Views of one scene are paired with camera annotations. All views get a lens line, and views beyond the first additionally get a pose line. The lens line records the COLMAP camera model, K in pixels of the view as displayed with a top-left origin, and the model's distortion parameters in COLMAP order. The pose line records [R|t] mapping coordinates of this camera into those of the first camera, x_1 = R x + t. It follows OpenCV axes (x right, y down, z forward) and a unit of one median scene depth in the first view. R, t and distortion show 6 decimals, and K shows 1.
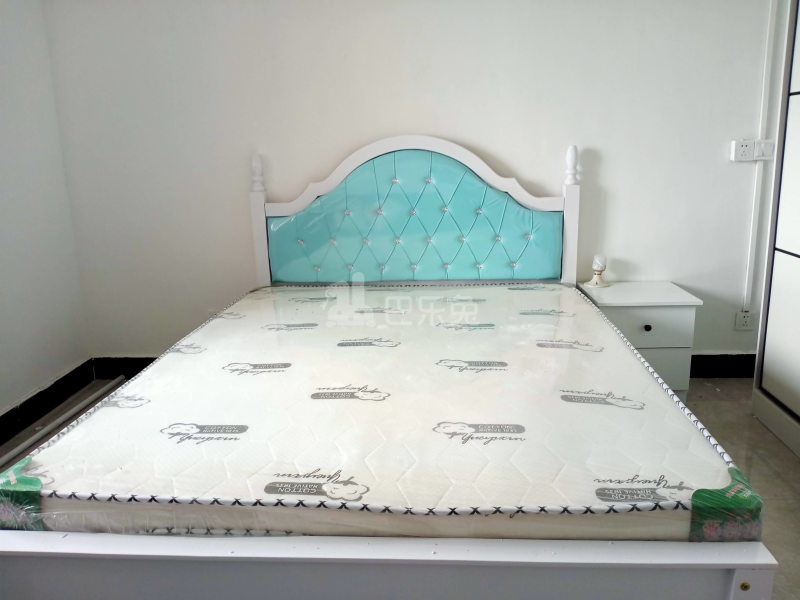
lens RADIAL K [[662.0, 0, 400.0], [0, 662.0, 300.0], [0, 0, 1]] dist [0.054436, -0.003941]
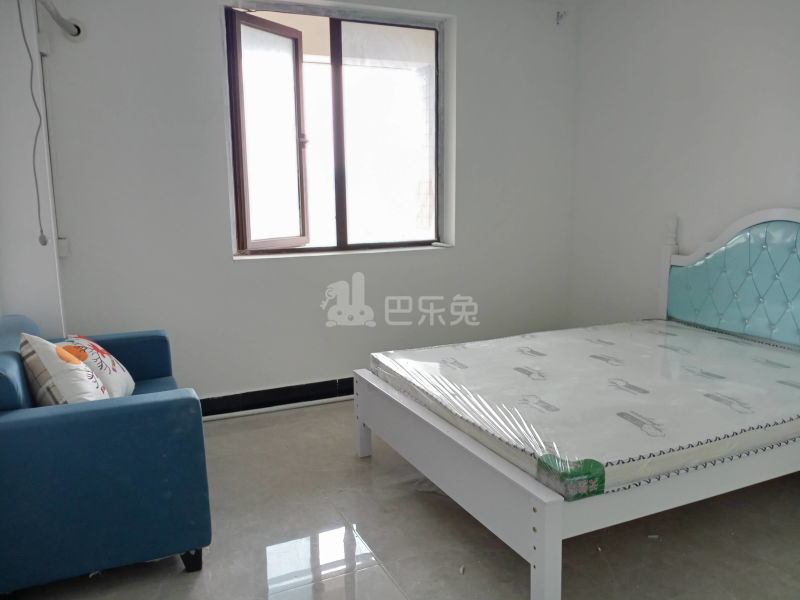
lens RADIAL K [[662.0, 0, 400.0], [0, 662.0, 300.0], [0, 0, 1]] dist [0.054436, -0.003941]
pose [[0.485005, 0.170595, -0.857711, 0.878573], [-0.204237, 0.975762, 0.078586, -0.074687], [0.850328, 0.137062, 0.508091, -0.101332]]
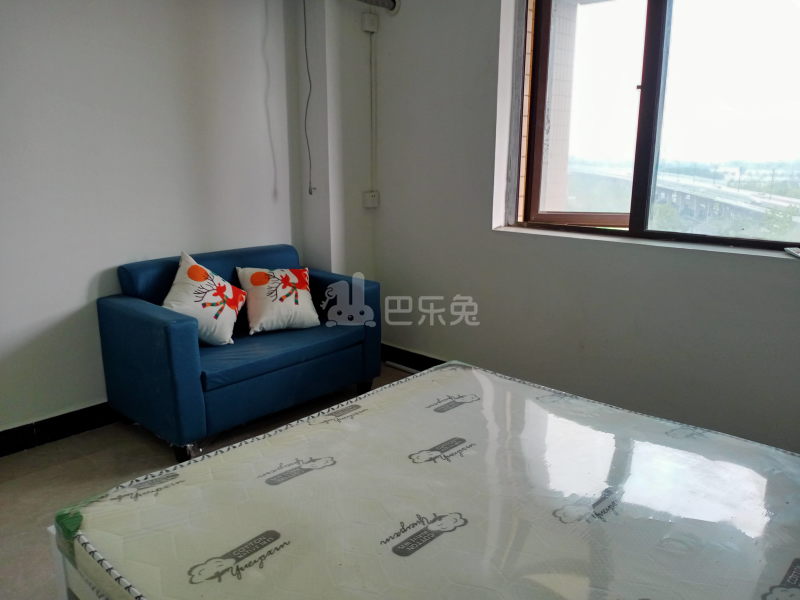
lens RADIAL K [[662.0, 0, 400.0], [0, 662.0, 300.0], [0, 0, 1]] dist [0.054436, -0.003941]
pose [[-0.626206, 0.203009, -0.752764, 0.543425], [-0.164612, 0.909315, 0.382165, -0.356831], [0.762082, 0.363228, -0.536000, 1.096277]]
